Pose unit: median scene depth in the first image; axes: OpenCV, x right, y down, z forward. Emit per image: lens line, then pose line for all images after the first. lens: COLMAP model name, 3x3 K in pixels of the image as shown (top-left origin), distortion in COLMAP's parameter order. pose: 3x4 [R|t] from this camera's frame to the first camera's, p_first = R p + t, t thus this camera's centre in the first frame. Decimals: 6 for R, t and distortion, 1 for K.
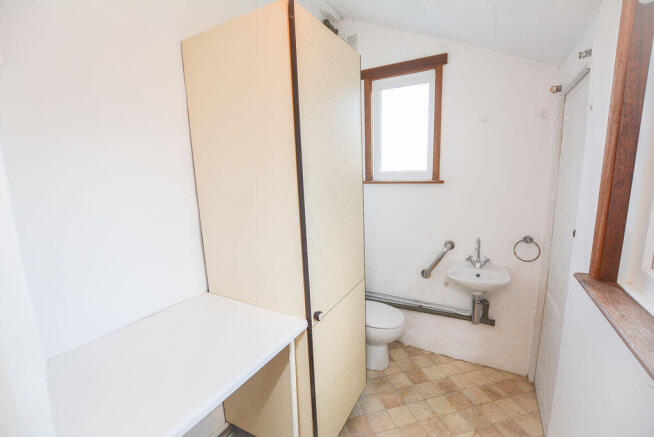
lens RADIAL K [[289.4, 0, 327.0], [0, 289.4, 218.5], [0, 0, 1]] dist [-0.028454, -0.000016]
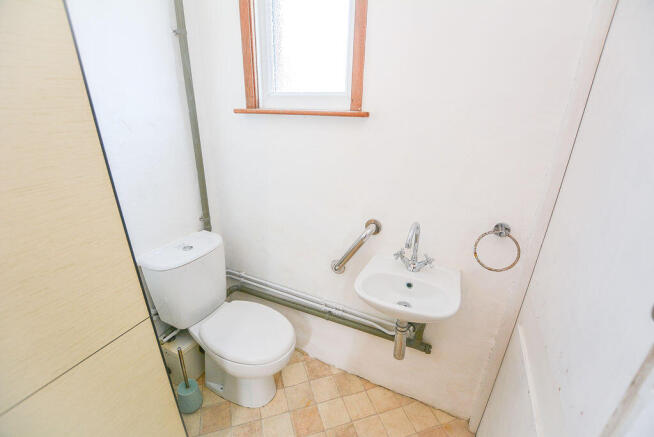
lens RADIAL K [[289.4, 0, 327.0], [0, 289.4, 218.5], [0, 0, 1]] dist [-0.028454, -0.000016]
pose [[0.998391, 0.017437, 0.053966, 0.308355], [-0.029047, 0.974501, 0.222494, -0.056885], [-0.048710, -0.223703, 0.973439, 0.441656]]
